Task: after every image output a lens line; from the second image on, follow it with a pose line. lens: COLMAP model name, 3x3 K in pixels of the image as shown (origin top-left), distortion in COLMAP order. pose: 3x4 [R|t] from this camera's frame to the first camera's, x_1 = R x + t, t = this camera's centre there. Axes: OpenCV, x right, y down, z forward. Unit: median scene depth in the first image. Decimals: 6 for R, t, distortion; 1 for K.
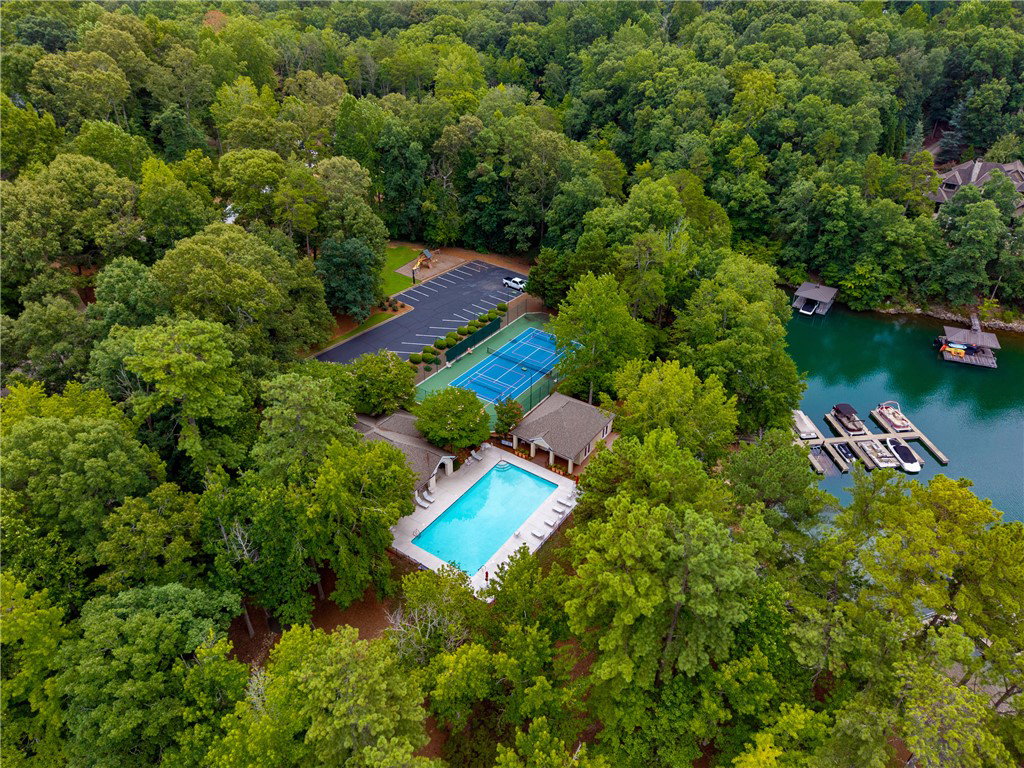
lens RADIAL K [[693.8, 0, 512.0], [0, 693.8, 384.0], [0, 0, 1]] dist [-0.015981, 0.003419]
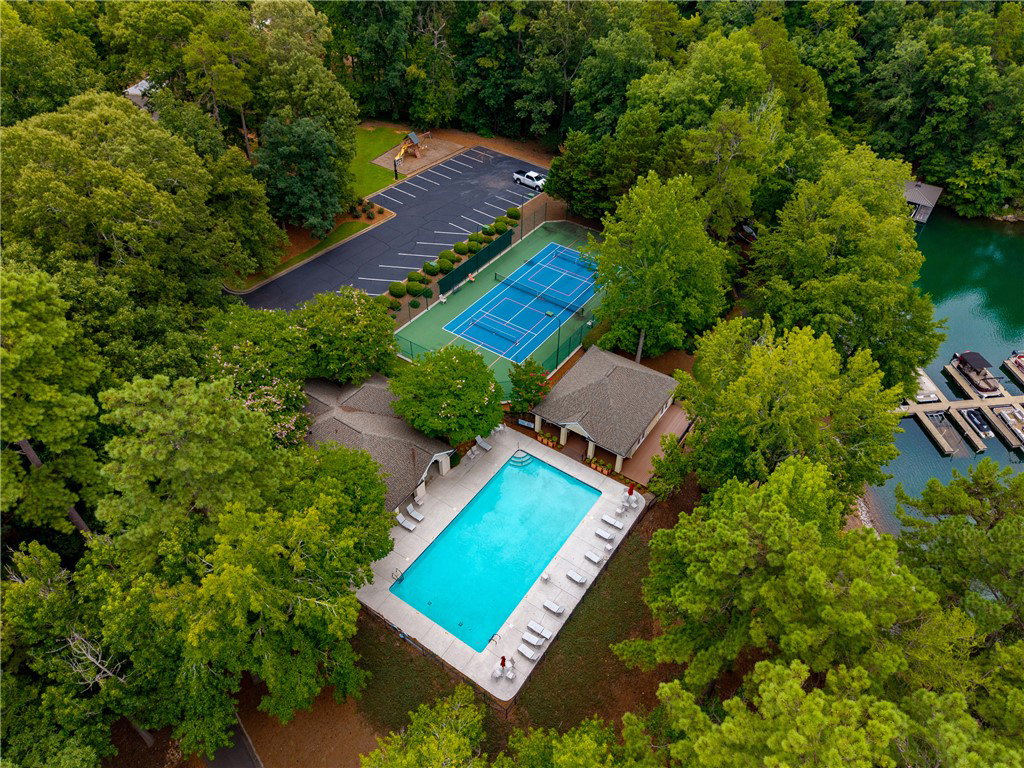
lens RADIAL K [[693.8, 0, 512.0], [0, 693.8, 384.0], [0, 0, 1]] dist [-0.015981, 0.003419]
pose [[0.999990, 0.003223, 0.003105, -0.019870], [-0.003684, 0.986784, 0.161997, -0.055999], [-0.002542, -0.162007, 0.986786, 0.256167]]
